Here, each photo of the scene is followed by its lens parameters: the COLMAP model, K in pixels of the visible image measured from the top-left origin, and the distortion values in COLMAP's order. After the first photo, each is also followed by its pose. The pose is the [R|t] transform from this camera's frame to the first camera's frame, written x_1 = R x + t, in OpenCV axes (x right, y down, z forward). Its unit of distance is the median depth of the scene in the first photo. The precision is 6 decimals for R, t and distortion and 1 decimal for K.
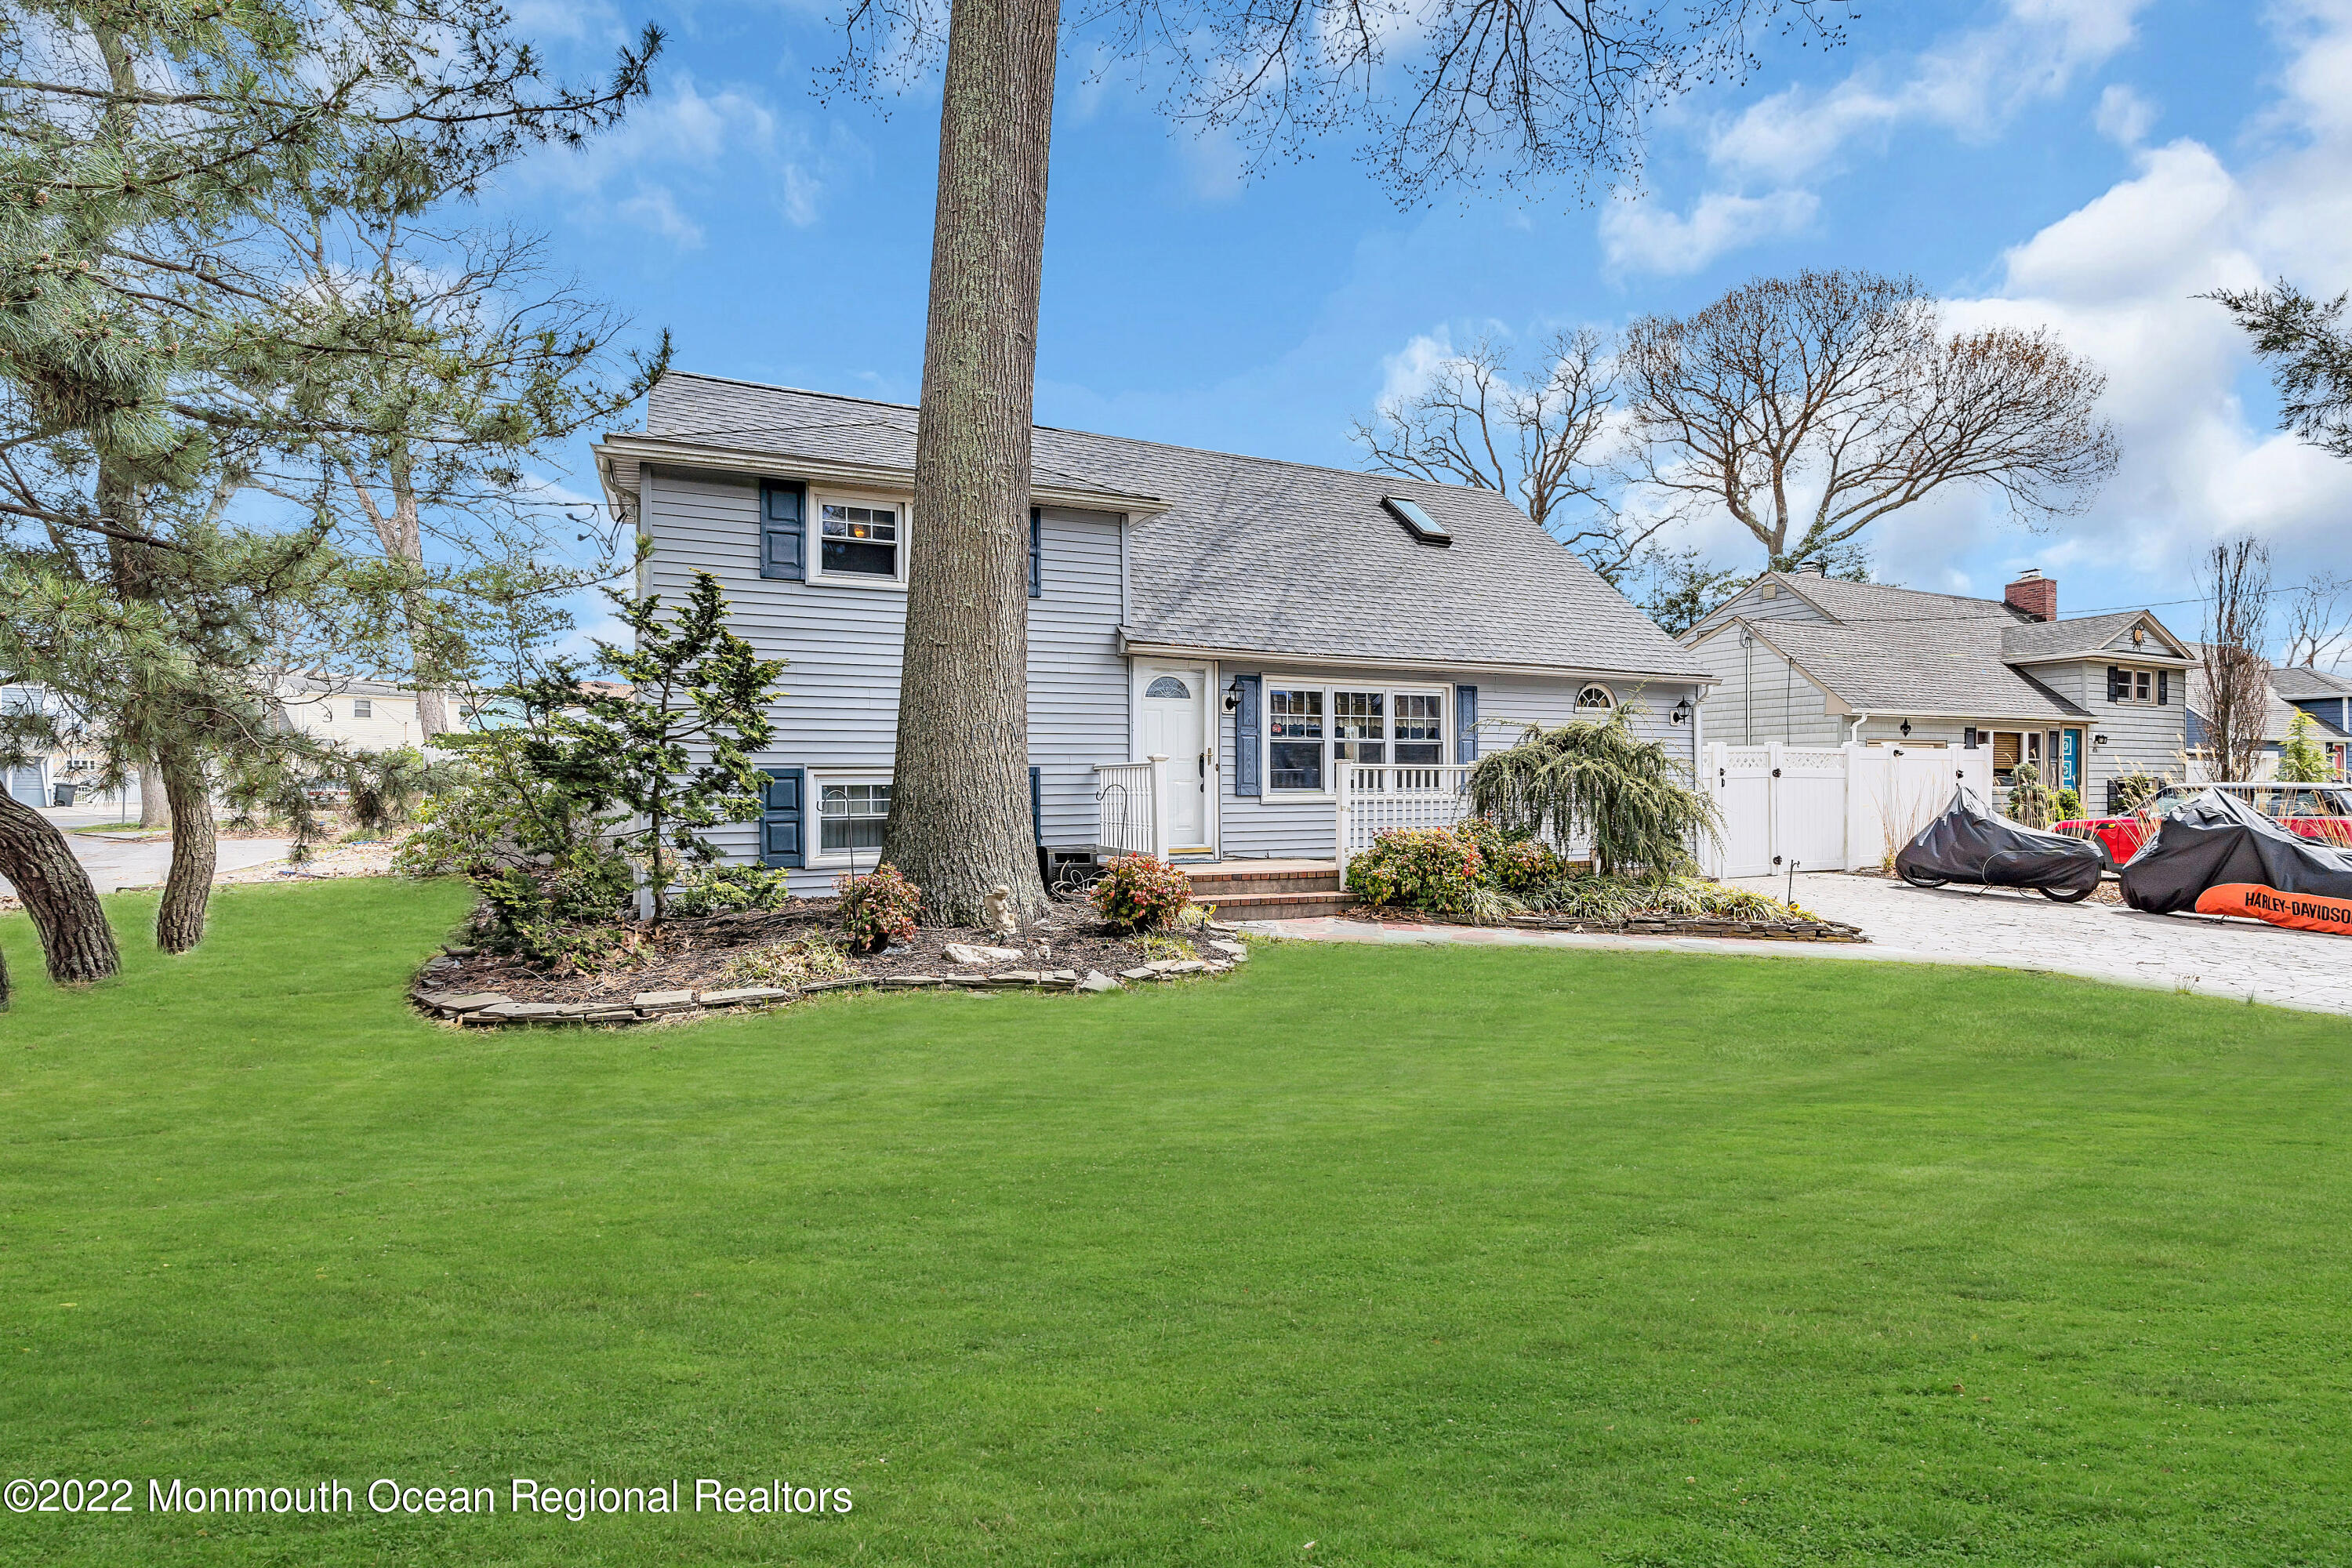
lens RADIAL K [[1048.4, 0, 1176.0], [0, 1048.4, 784.0], [0, 0, 1]] dist [-0.000013, -0.000002]
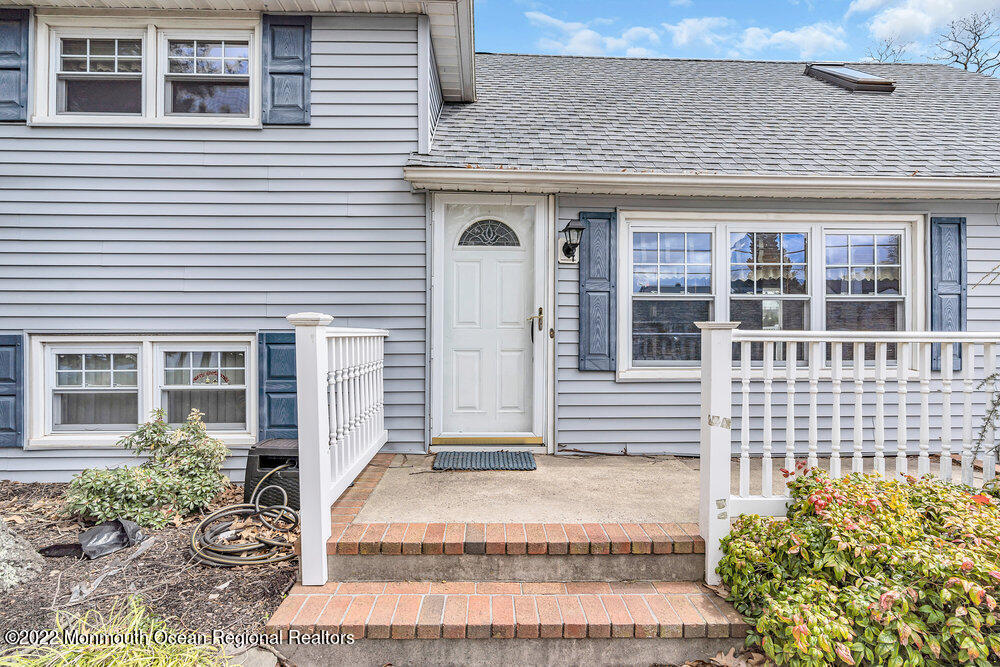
lens RADIAL K [[453.8, 0, 500.0], [0, 453.8, 333.5], [0, 0, 1]] dist [-0.002327, 0.000085]
pose [[0.921223, 0.001979, -0.389031, 0.132071], [-0.005809, 0.999946, -0.008669, -0.012481], [0.388992, 0.010246, 0.921184, 0.671665]]
